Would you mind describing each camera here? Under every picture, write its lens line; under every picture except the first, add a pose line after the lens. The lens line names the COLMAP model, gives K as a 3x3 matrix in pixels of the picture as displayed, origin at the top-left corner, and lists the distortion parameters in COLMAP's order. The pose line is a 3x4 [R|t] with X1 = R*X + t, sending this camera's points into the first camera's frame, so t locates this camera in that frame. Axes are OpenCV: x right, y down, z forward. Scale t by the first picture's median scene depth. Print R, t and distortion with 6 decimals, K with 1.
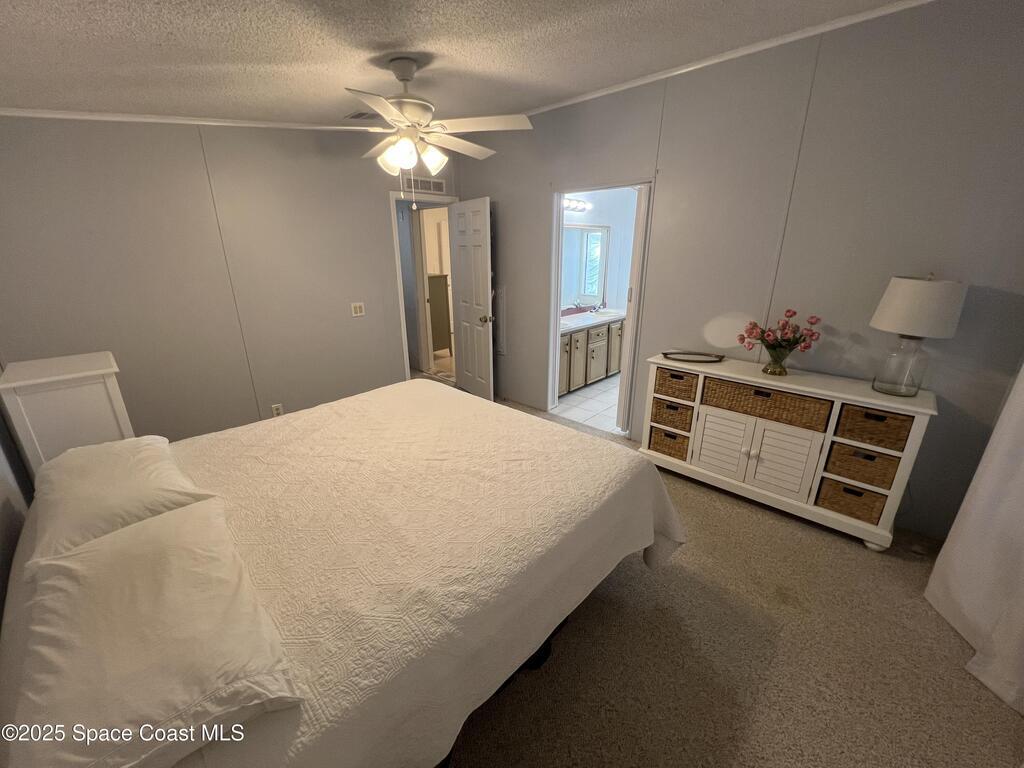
lens RADIAL K [[409.7, 0, 507.5], [0, 409.7, 385.4], [0, 0, 1]] dist [-0.001085, 0.000461]
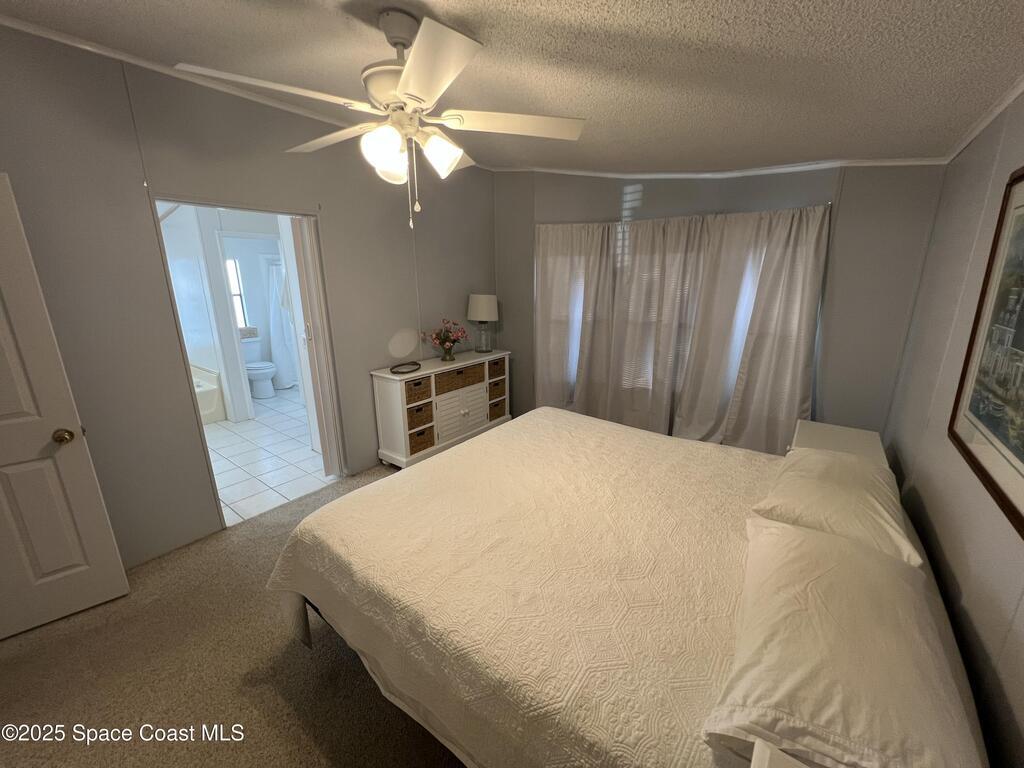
lens RADIAL K [[409.7, 0, 508.2], [0, 409.7, 384.2], [0, 0, 1]] dist [-0.001085, 0.000461]
pose [[-0.095607, -0.251804, 0.963044, -0.860926], [0.326565, 0.905996, 0.269307, -0.287025], [-0.940327, 0.340244, -0.004389, 0.839890]]
